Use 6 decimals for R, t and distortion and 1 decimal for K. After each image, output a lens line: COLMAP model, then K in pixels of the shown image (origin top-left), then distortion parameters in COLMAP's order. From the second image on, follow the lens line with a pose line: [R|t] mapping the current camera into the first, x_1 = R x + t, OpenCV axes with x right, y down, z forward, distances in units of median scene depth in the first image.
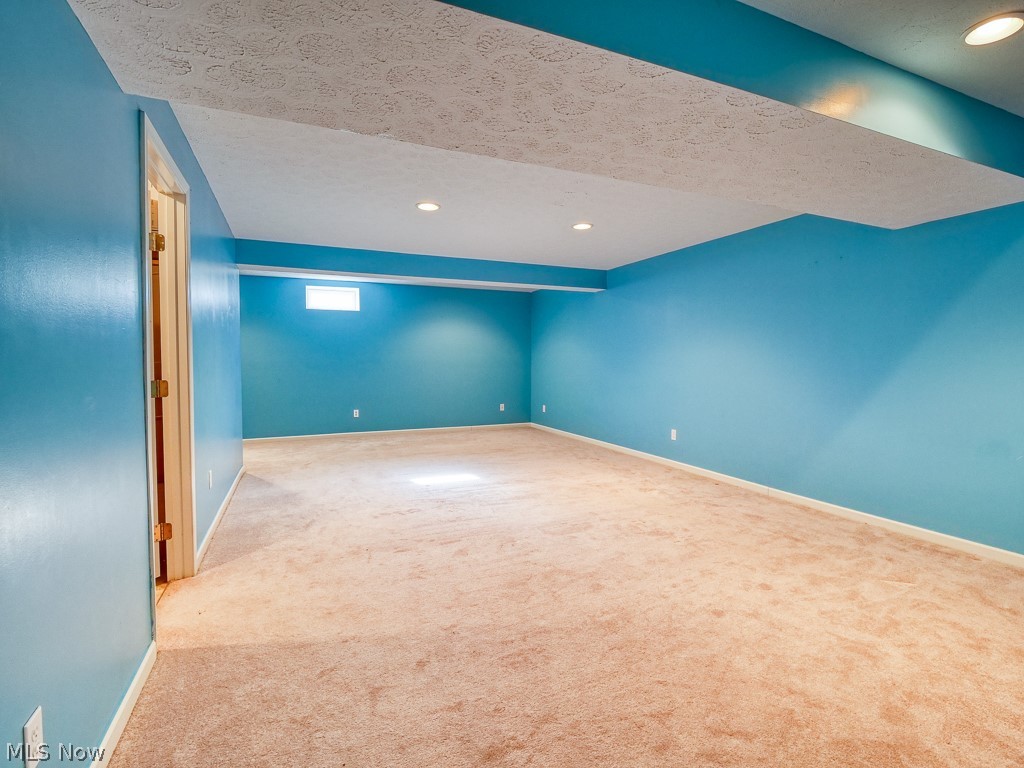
lens RADIAL K [[504.8, 0, 508.5], [0, 504.8, 383.8], [0, 0, 1]] dist [-0.016532, -0.000366]
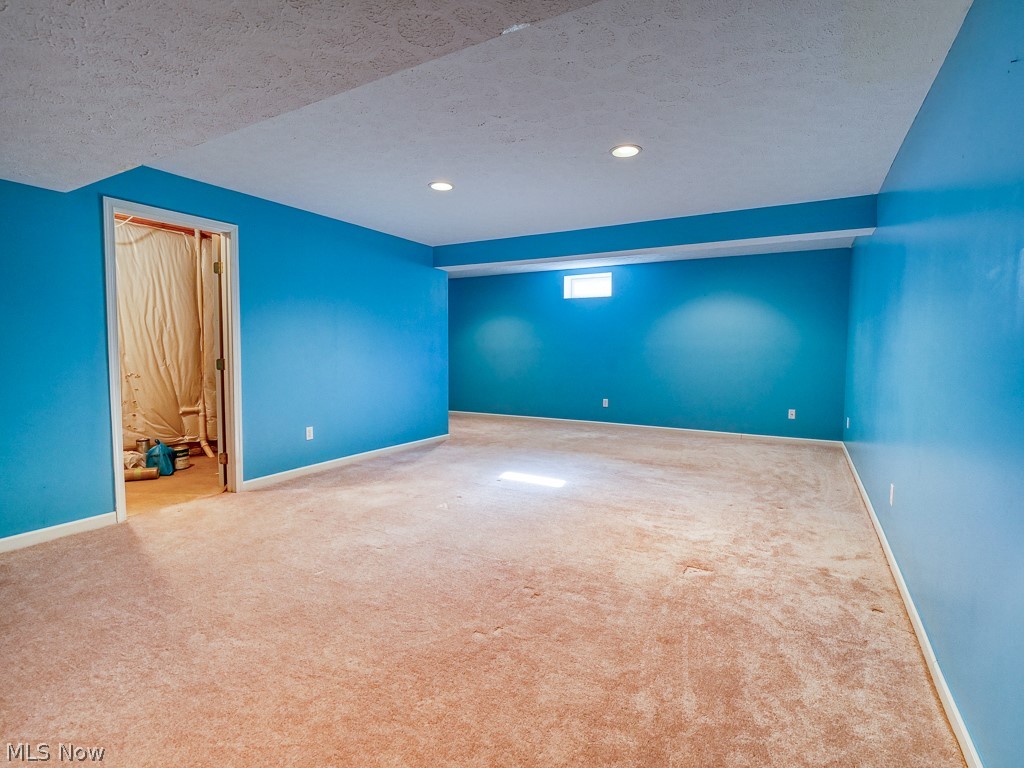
lens RADIAL K [[504.8, 0, 512.6], [0, 504.8, 376.6], [0, 0, 1]] dist [-0.016532, -0.000366]
pose [[0.593340, 0.049252, -0.803444, 0.399268], [-0.043443, 0.998631, 0.029134, -0.012792], [0.803779, 0.017618, 0.594667, 0.305373]]
